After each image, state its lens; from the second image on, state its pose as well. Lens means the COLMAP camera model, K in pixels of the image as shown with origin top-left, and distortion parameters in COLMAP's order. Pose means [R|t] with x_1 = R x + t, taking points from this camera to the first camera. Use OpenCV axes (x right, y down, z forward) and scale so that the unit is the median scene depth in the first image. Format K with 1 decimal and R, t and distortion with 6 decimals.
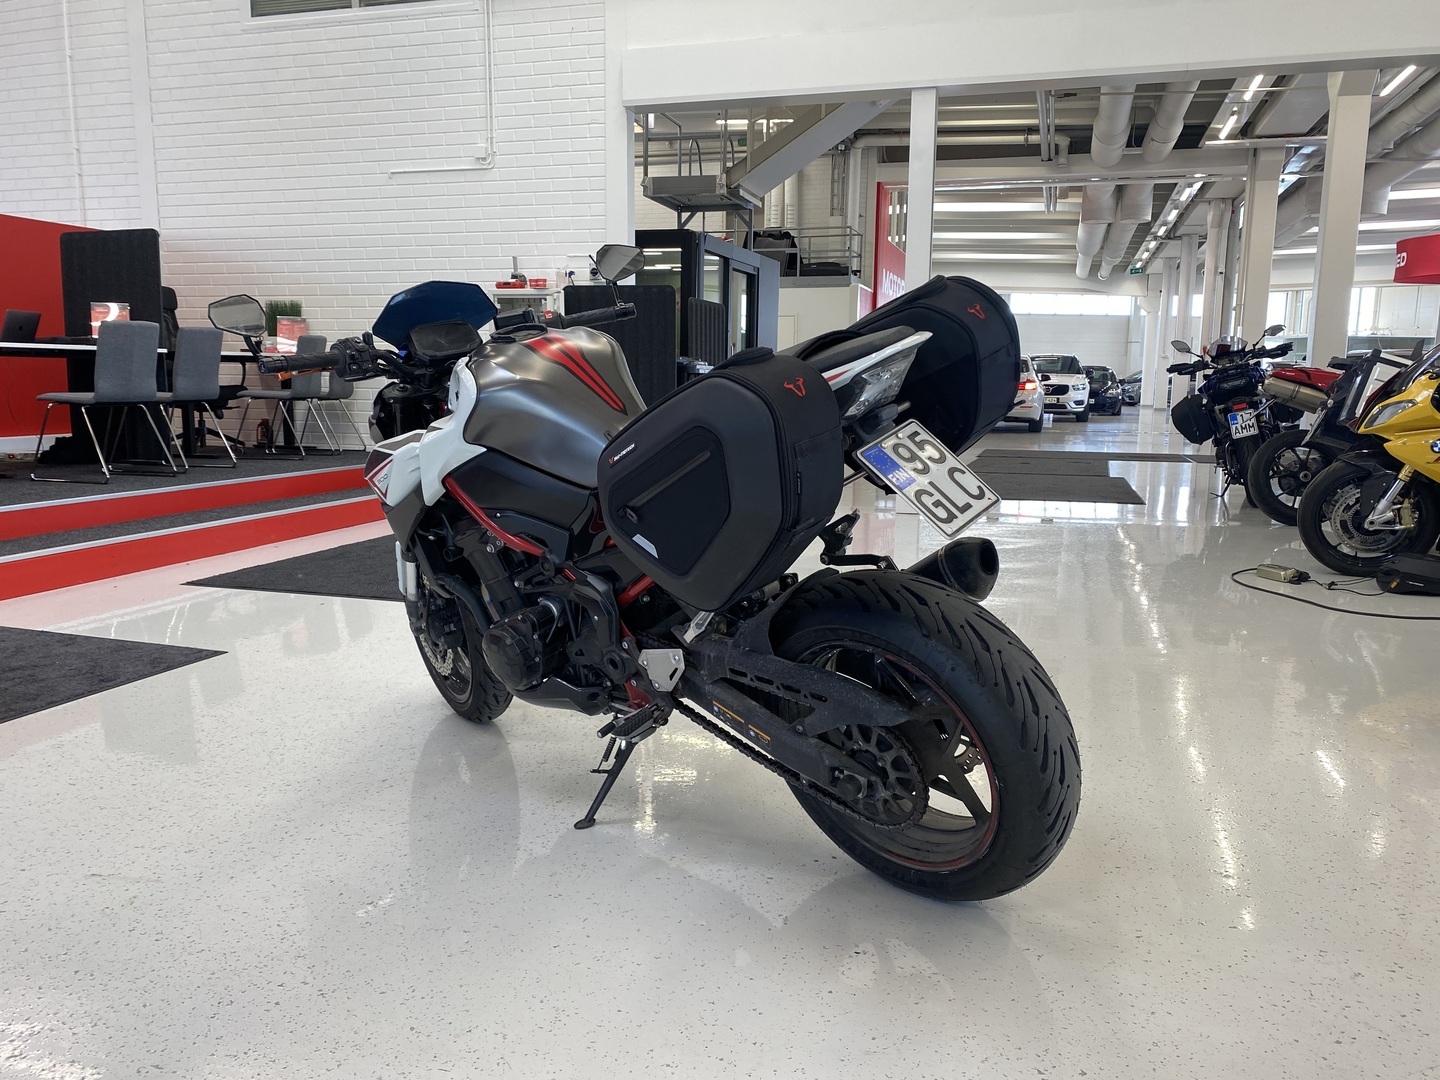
lens RADIAL K [[1085.2, 0, 727.7], [0, 1085.2, 537.3], [0, 0, 1]] dist [0.002427, -0.005390]
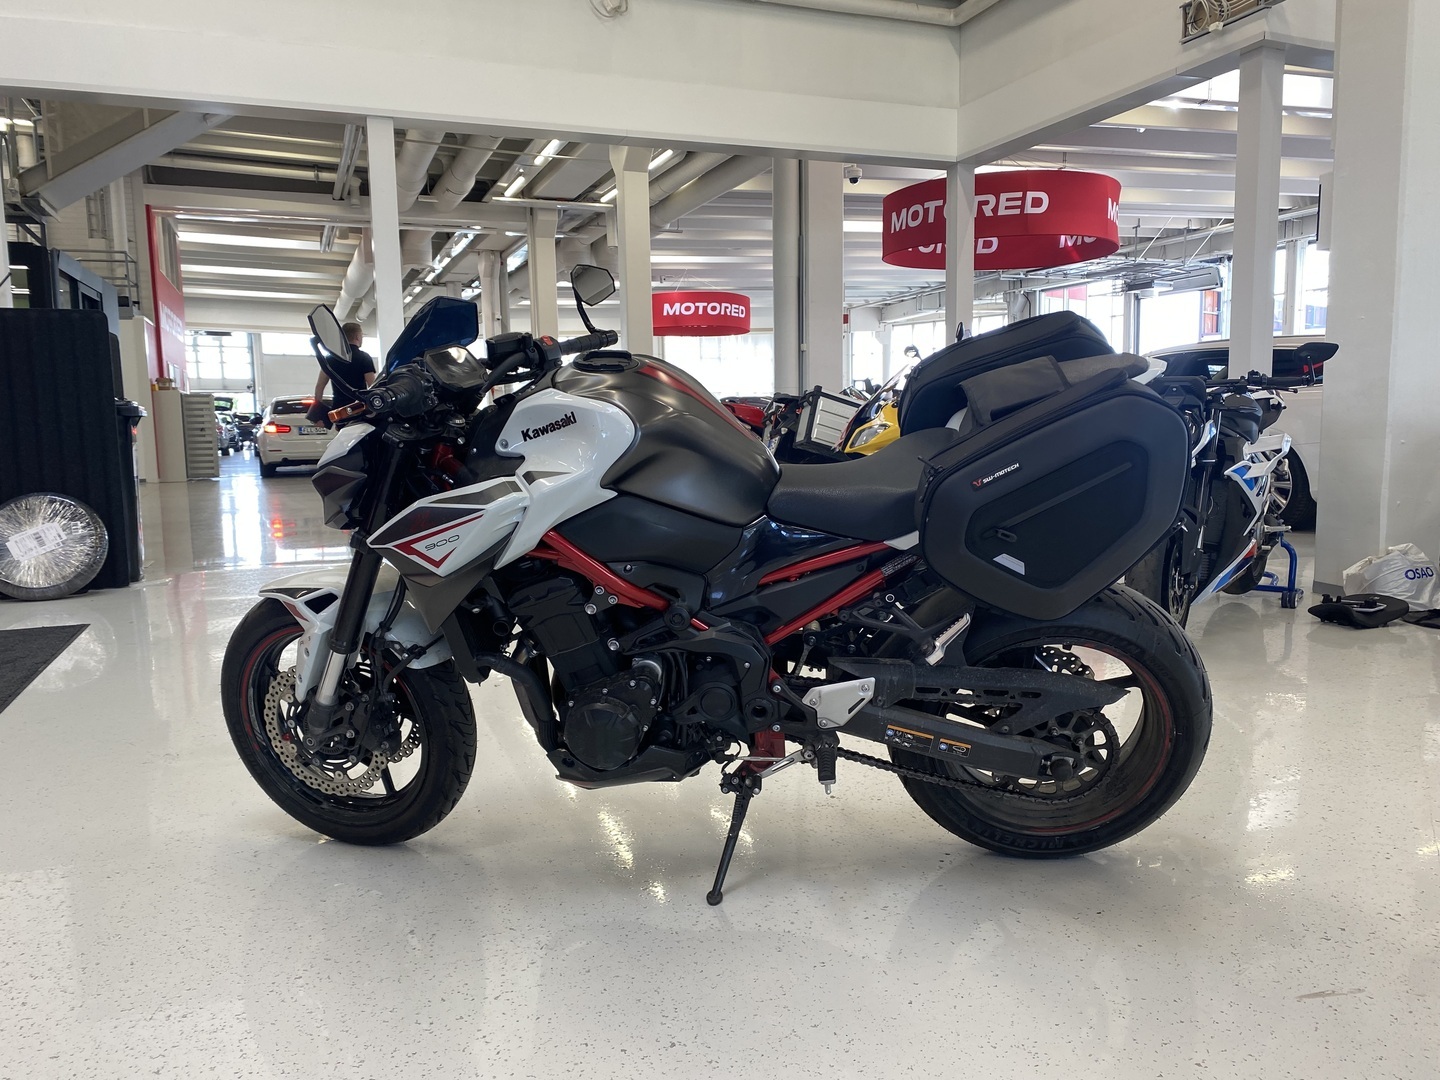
lens RADIAL K [[1085.2, 0, 727.7], [0, 1085.2, 537.3], [0, 0, 1]] dist [0.002427, -0.005390]
pose [[0.786564, -0.089179, 0.611035, -0.156569], [0.111728, 0.993738, 0.001210, -0.008521], [-0.607317, 0.067318, 0.791602, 0.061222]]
